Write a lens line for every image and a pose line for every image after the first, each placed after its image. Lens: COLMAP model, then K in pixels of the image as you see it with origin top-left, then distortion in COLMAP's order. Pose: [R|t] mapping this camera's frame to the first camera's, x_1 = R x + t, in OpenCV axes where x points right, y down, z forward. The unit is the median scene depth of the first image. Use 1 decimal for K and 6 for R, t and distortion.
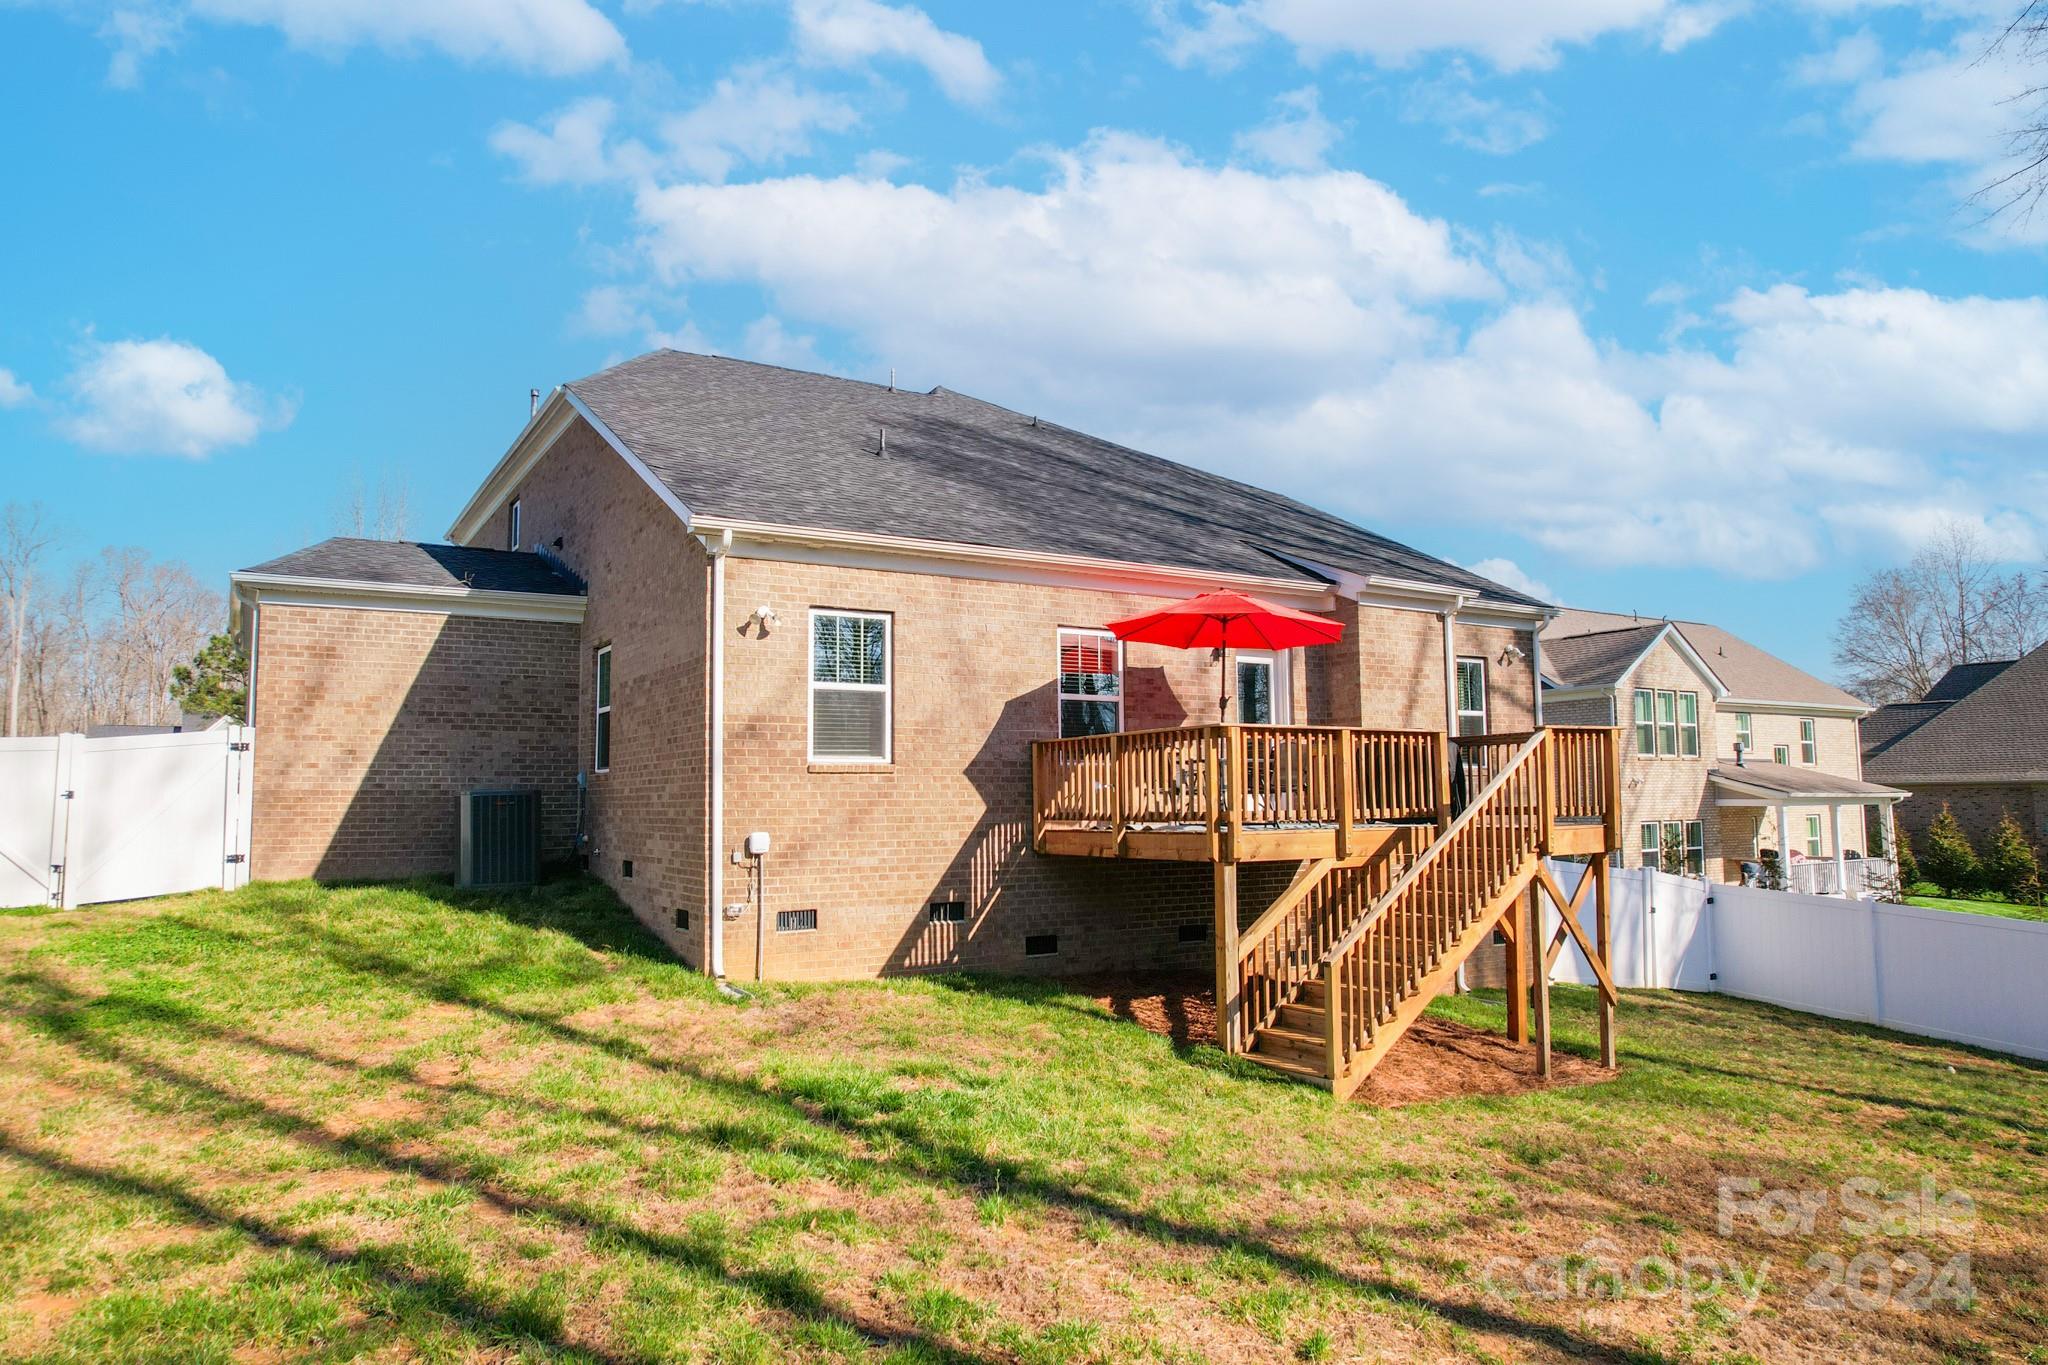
lens RADIAL K [[1293.4, 0, 1024.0], [0, 1293.4, 682.5], [0, 0, 1]] dist [-0.069603, 0.062383]
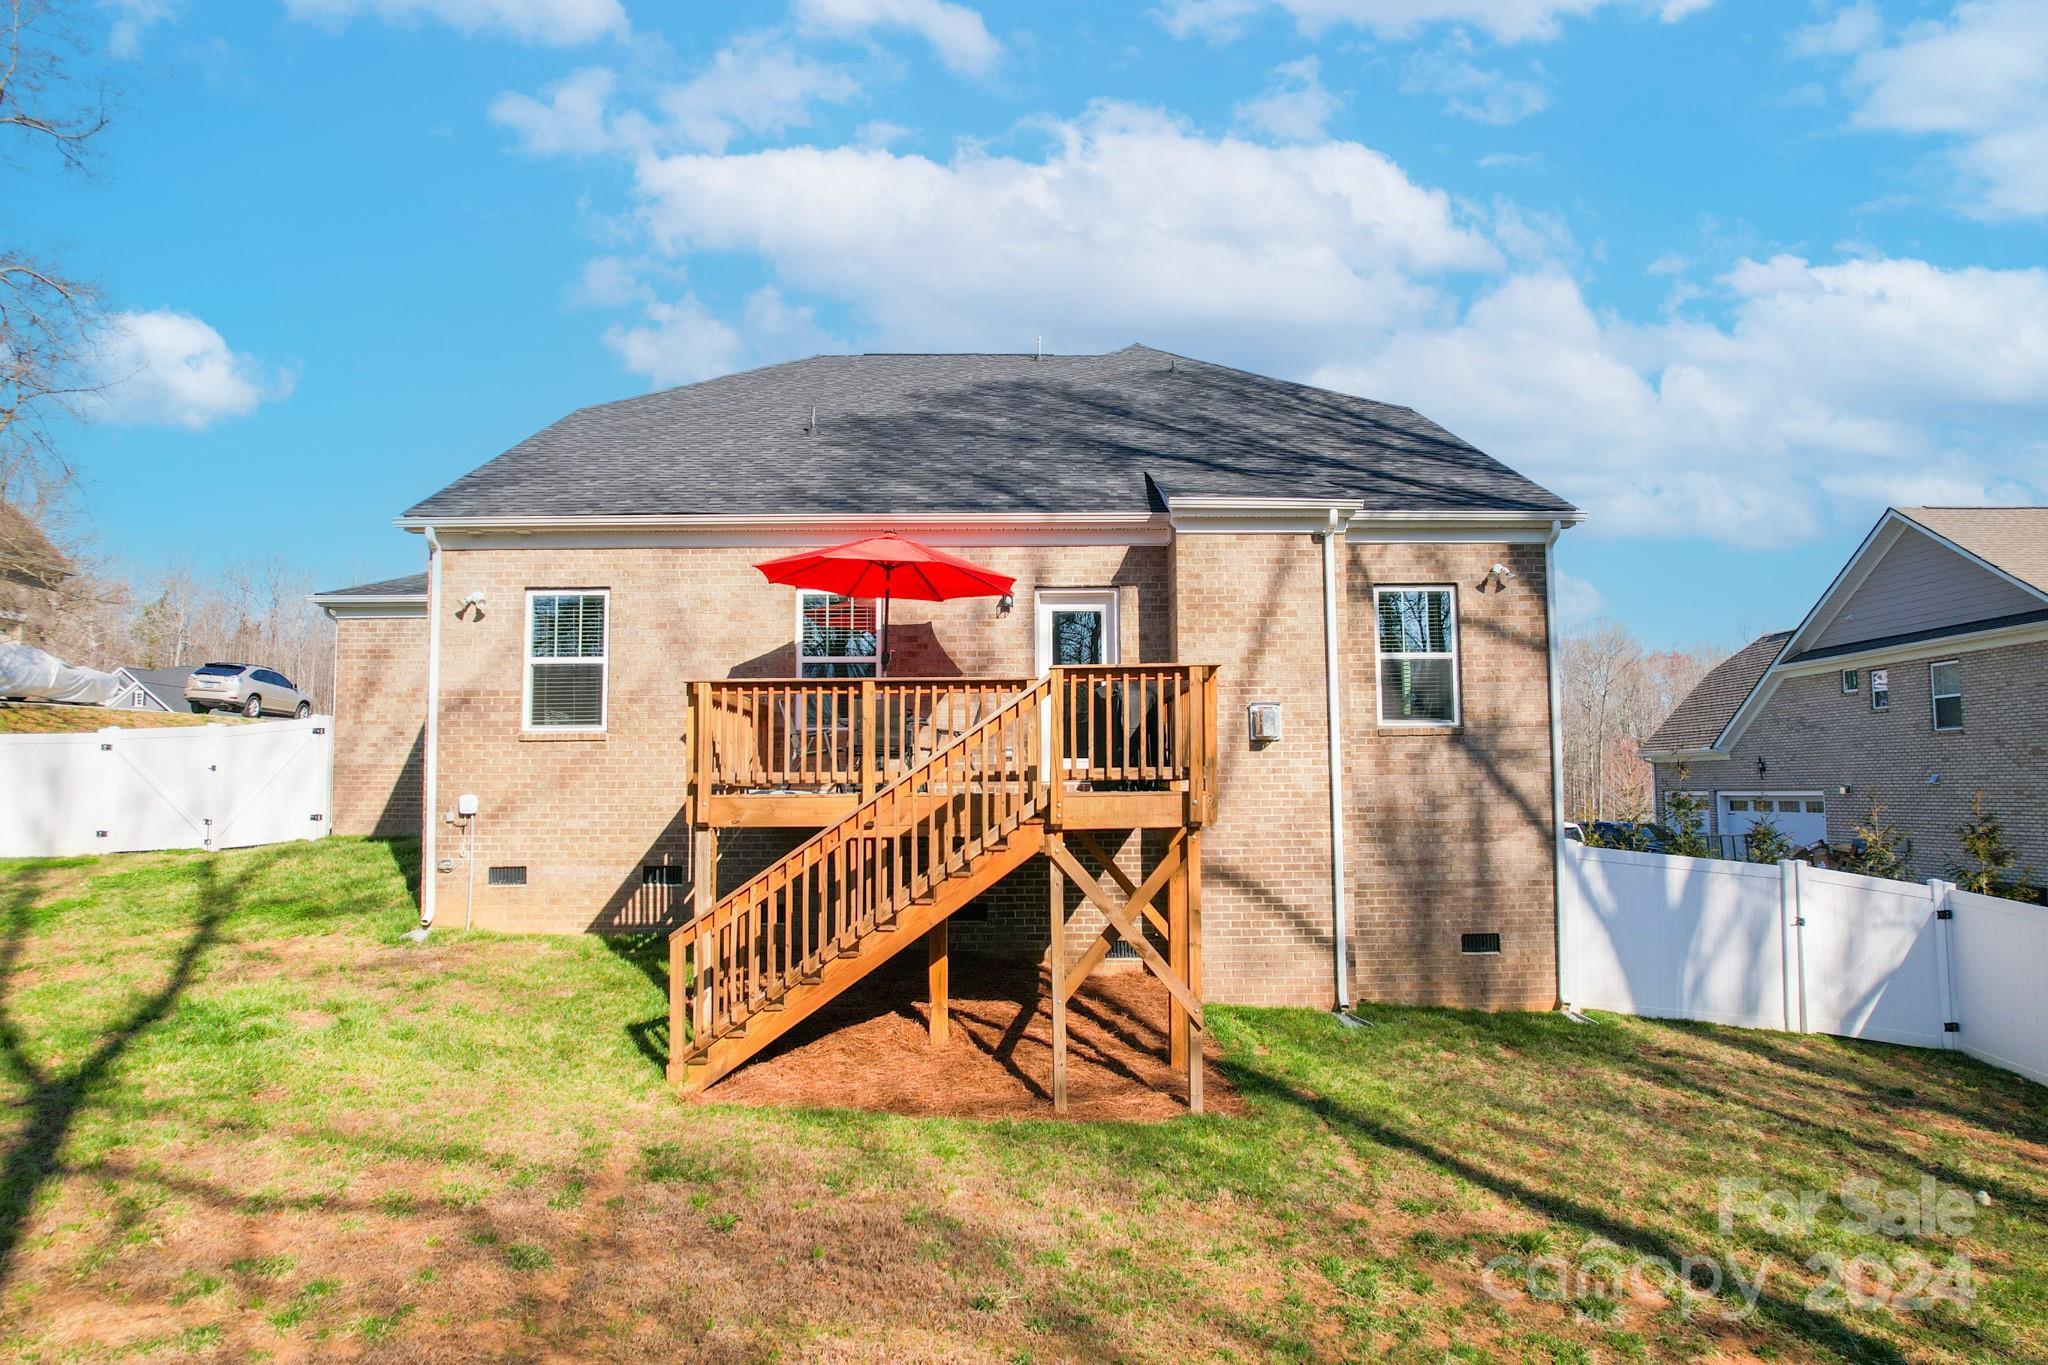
lens RADIAL K [[1293.4, 0, 1024.0], [0, 1293.4, 682.5], [0, 0, 1]] dist [-0.069603, 0.062383]
pose [[0.863277, -0.040474, -0.503105, 0.710685], [0.047010, 0.998894, 0.000305, 0.038194], [0.502536, -0.023914, 0.864225, 0.266279]]
